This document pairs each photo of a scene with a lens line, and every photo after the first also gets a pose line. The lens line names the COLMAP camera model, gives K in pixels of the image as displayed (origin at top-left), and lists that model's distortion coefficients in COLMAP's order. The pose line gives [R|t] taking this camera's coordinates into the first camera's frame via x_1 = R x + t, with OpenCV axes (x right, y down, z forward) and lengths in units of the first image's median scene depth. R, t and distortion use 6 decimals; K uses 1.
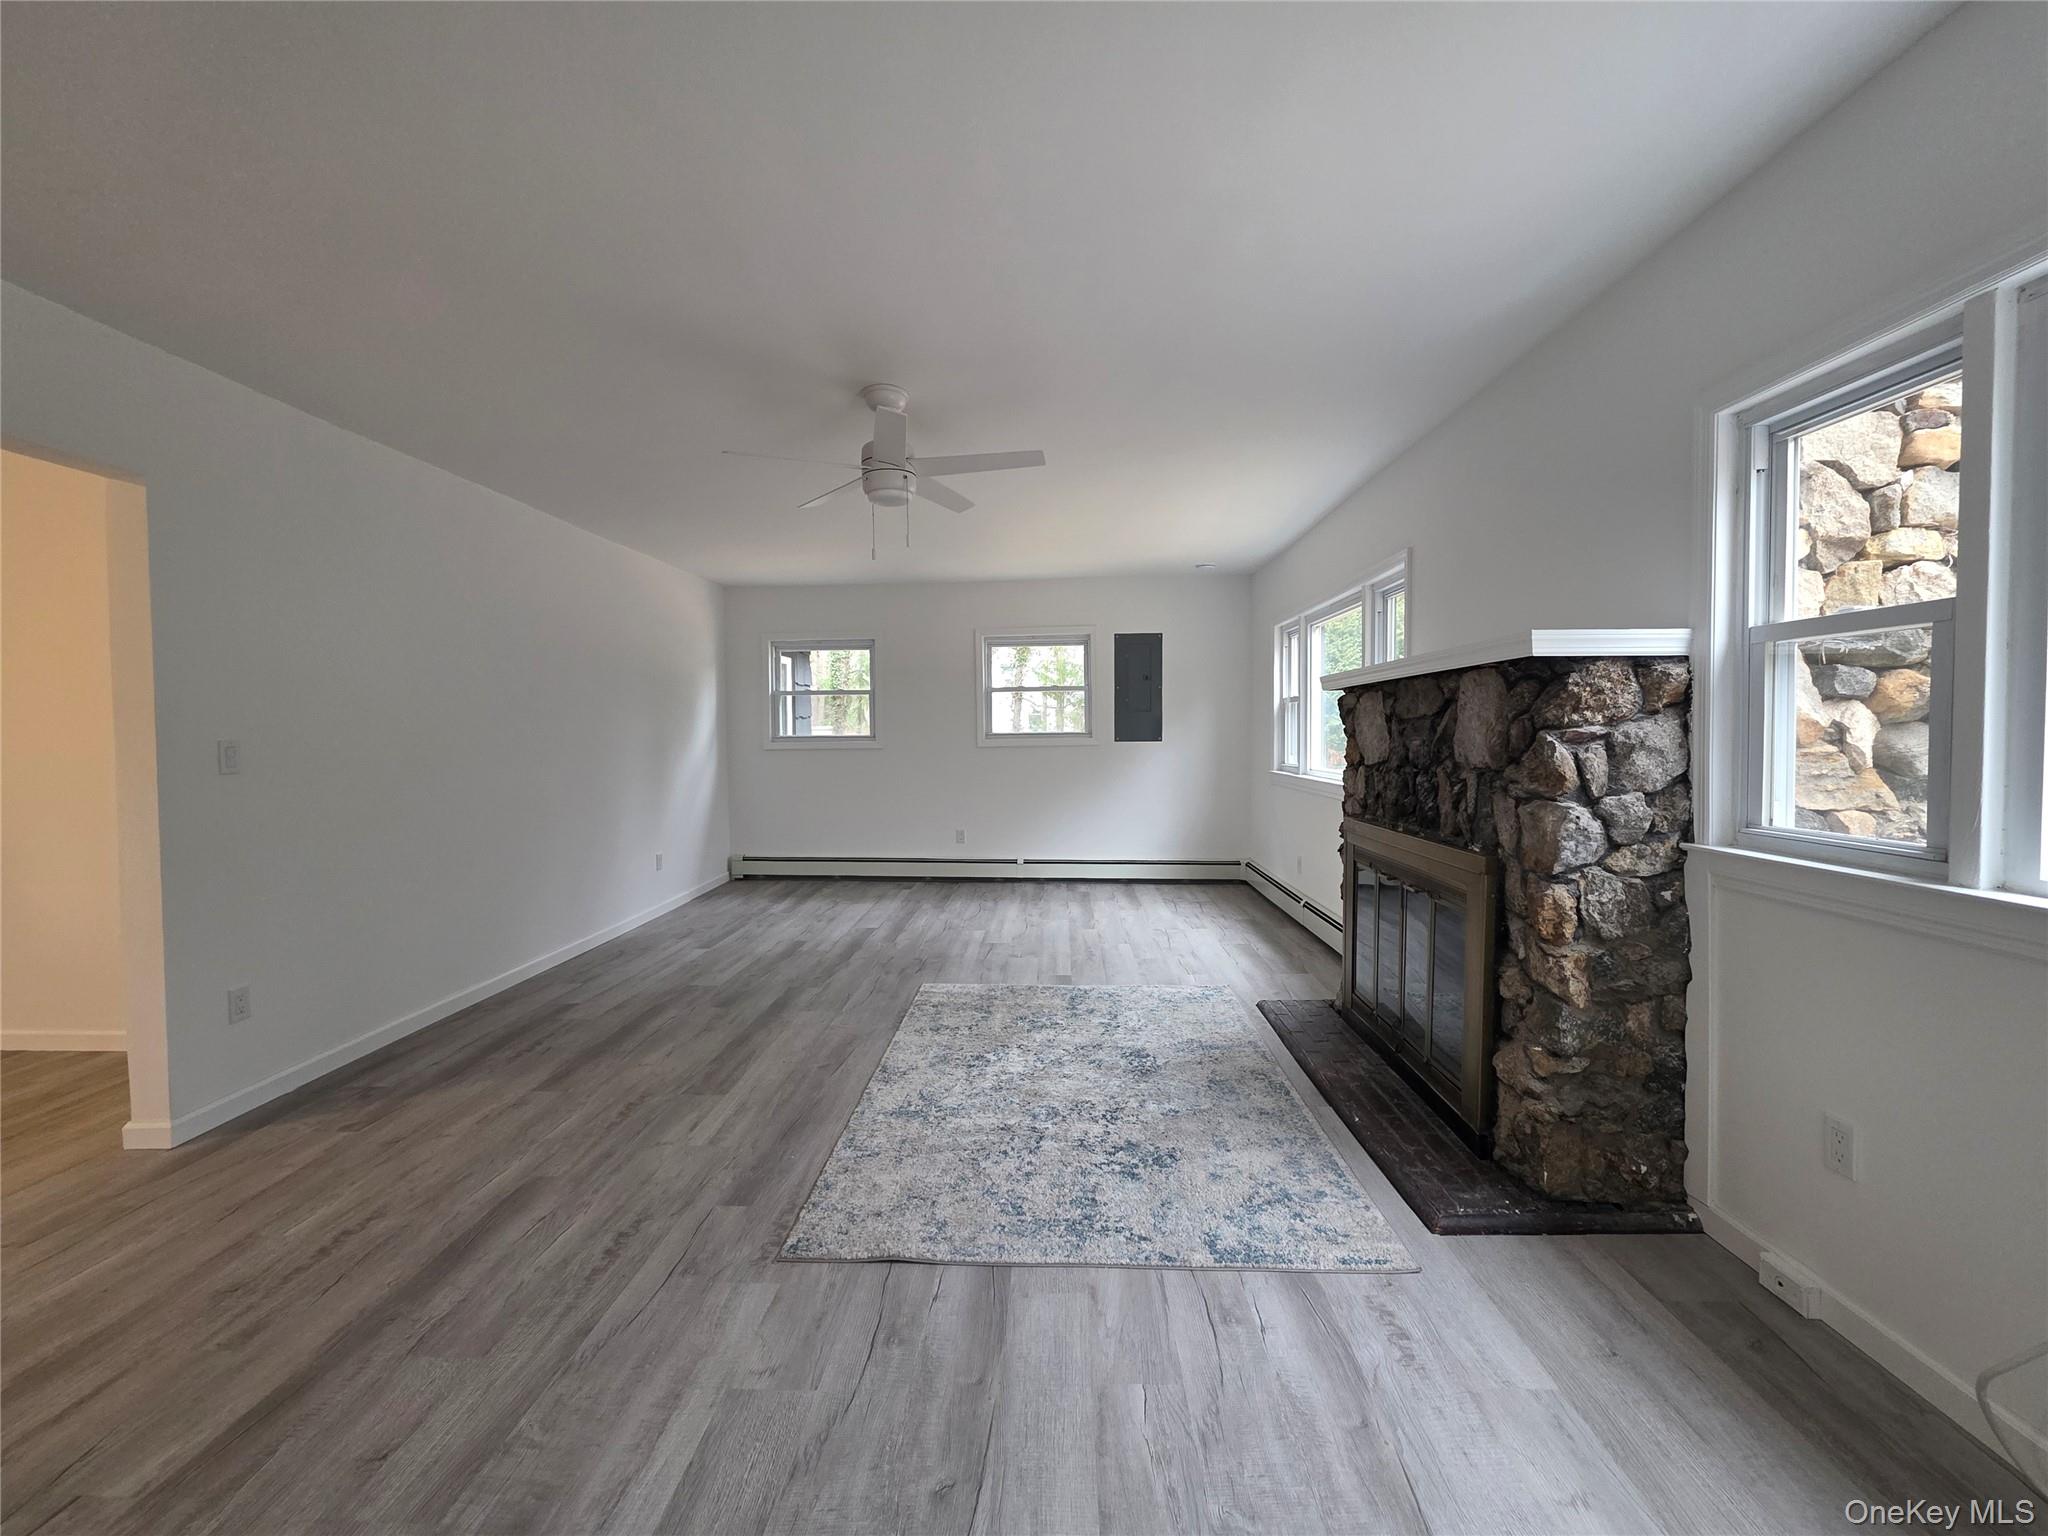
lens RADIAL K [[816.5, 0, 1026.1], [0, 816.5, 758.2], [0, 0, 1]] dist [0.005394, -0.000506]
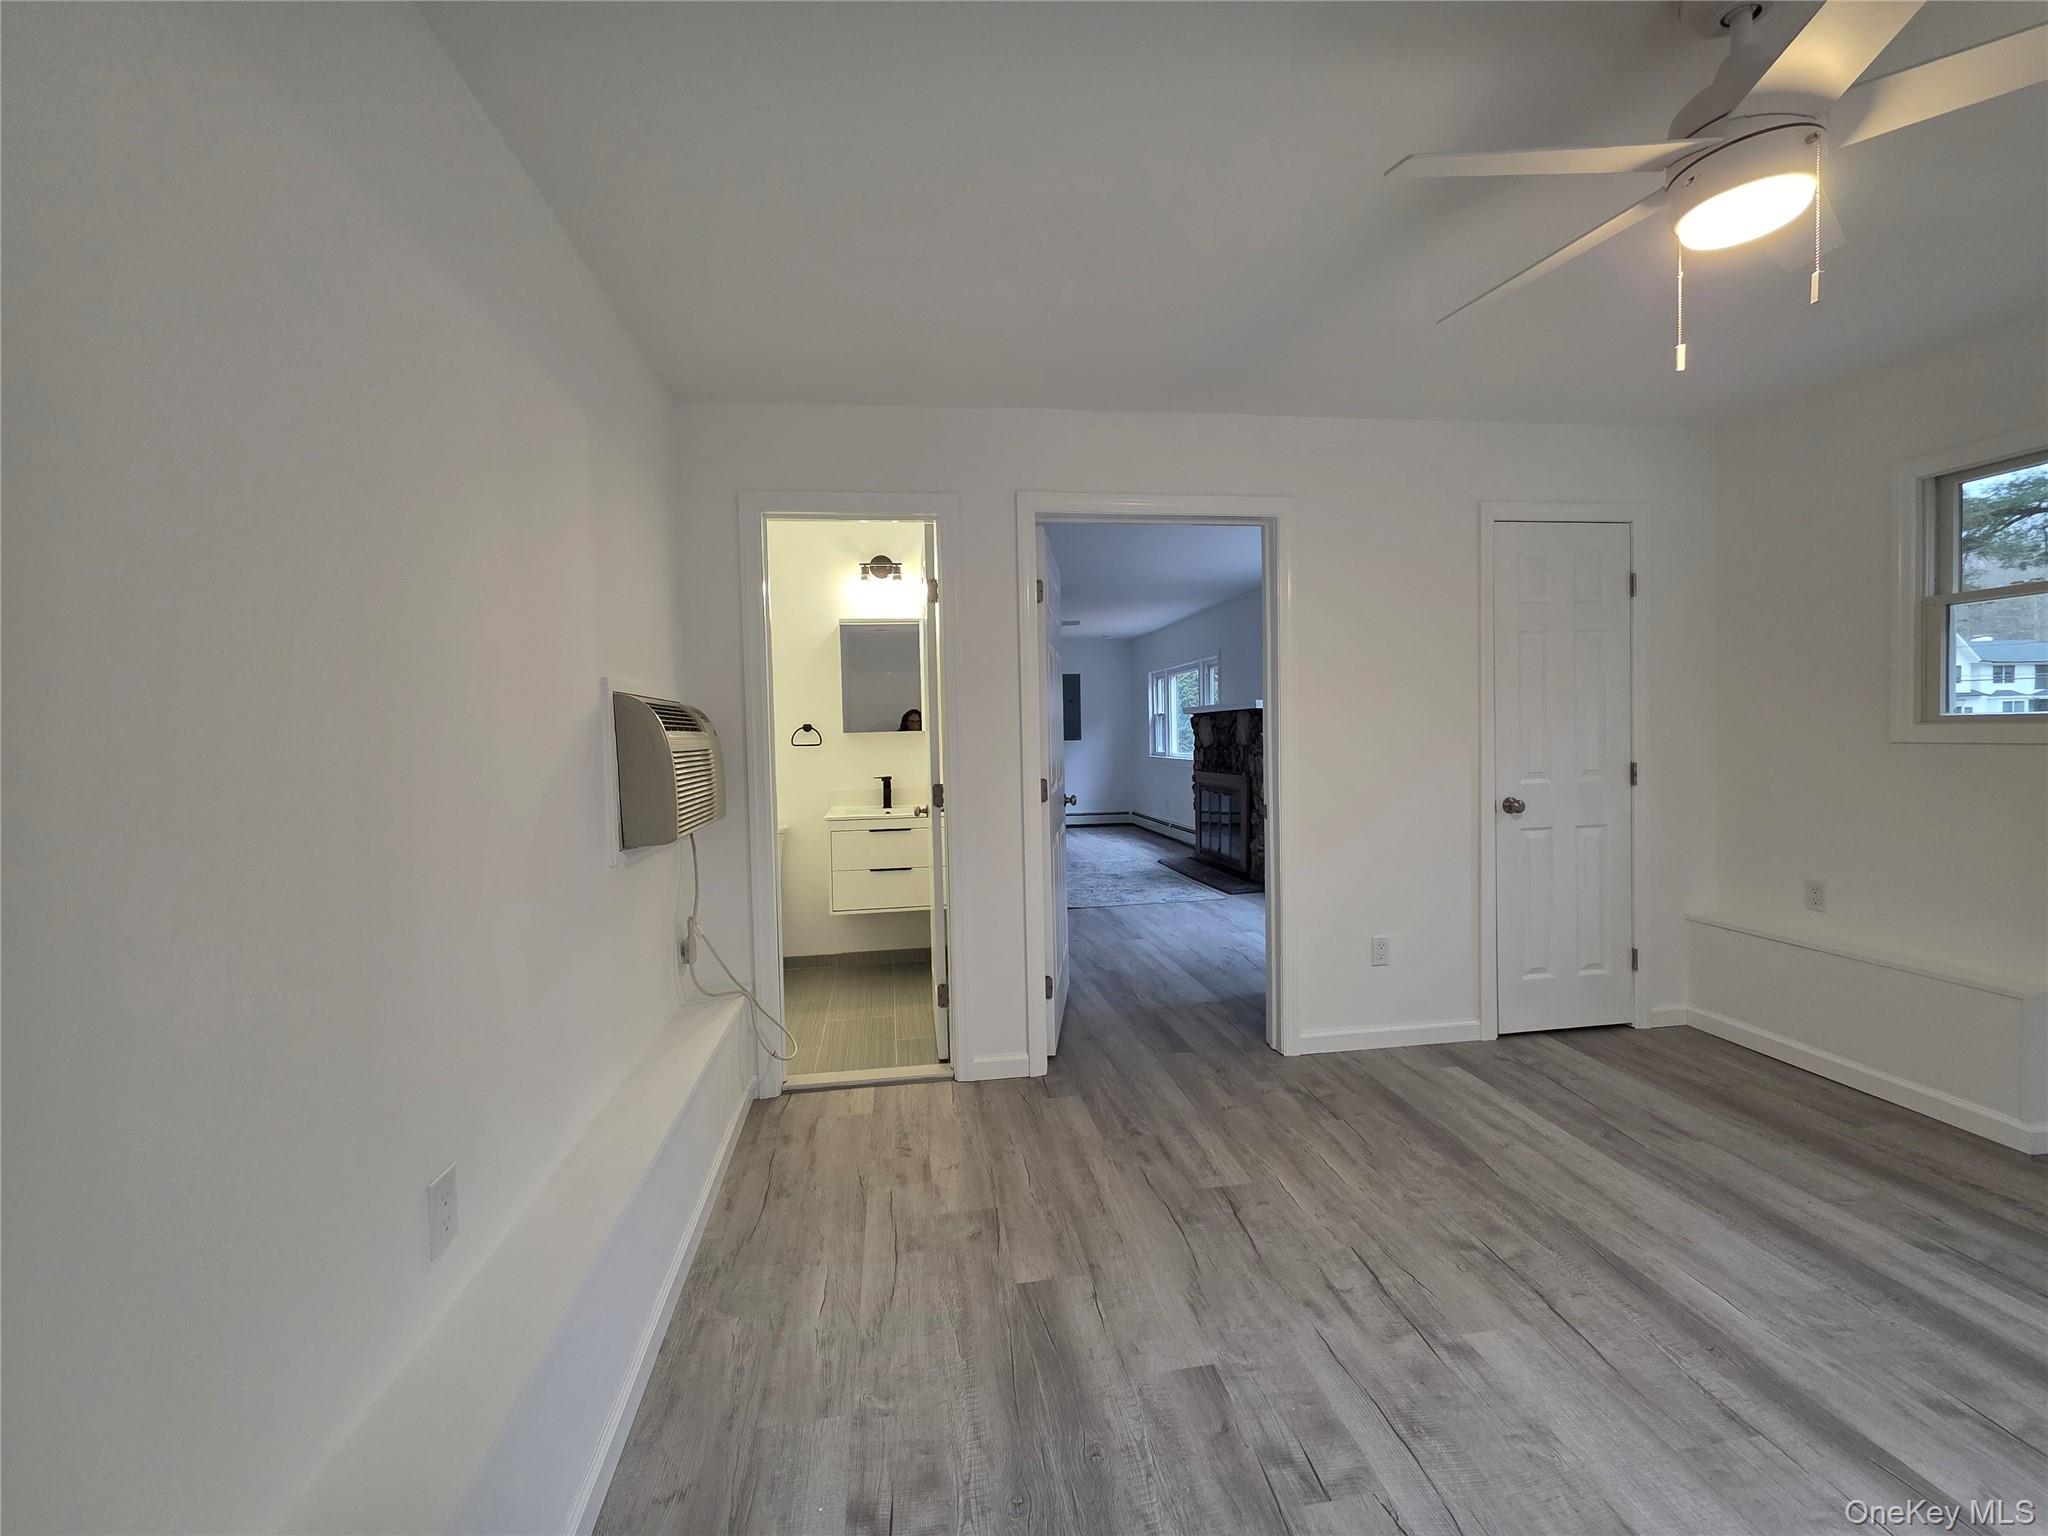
lens RADIAL K [[816.5, 0, 1026.1], [0, 816.5, 758.2], [0, 0, 1]] dist [0.005394, -0.000506]
pose [[0.980168, -0.020346, 0.197122, -0.497324], [0.021225, 0.999772, -0.002346, 0.031627], [-0.197029, 0.006483, 0.980376, -1.087715]]
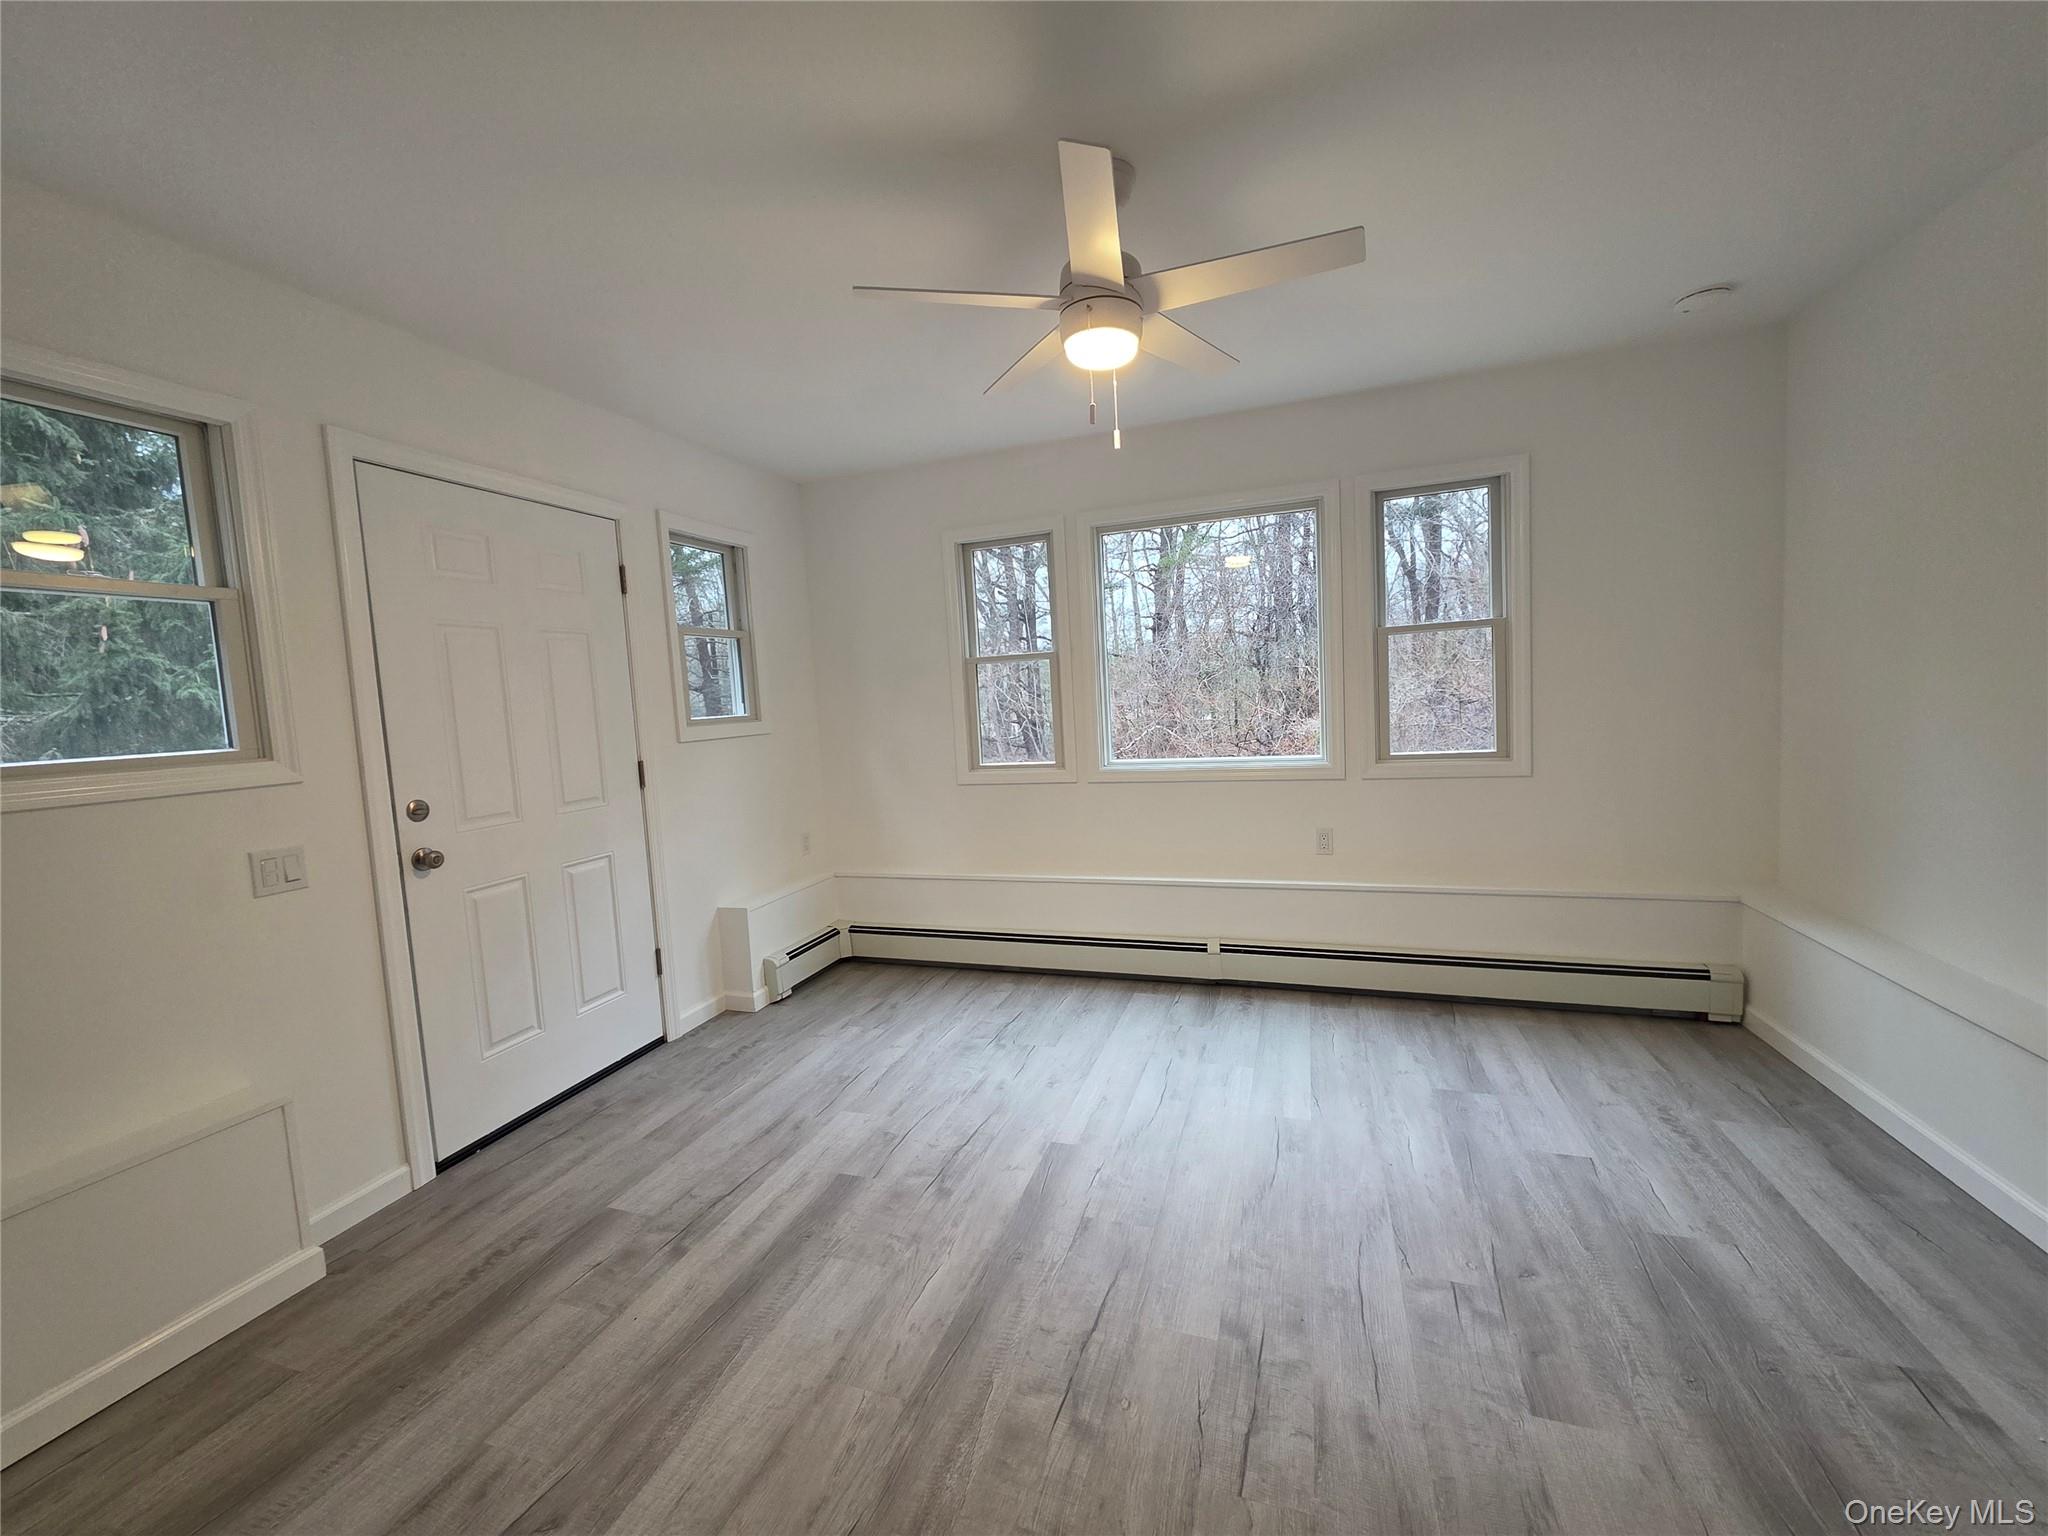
lens RADIAL K [[816.5, 0, 1026.1], [0, 816.5, 758.2], [0, 0, 1]] dist [0.005394, -0.000506]
pose [[-0.956590, 0.039122, 0.288801, 2.401518], [0.072152, 0.991891, 0.104622, -0.296523], [-0.282366, 0.120918, -0.951656, 7.202393]]
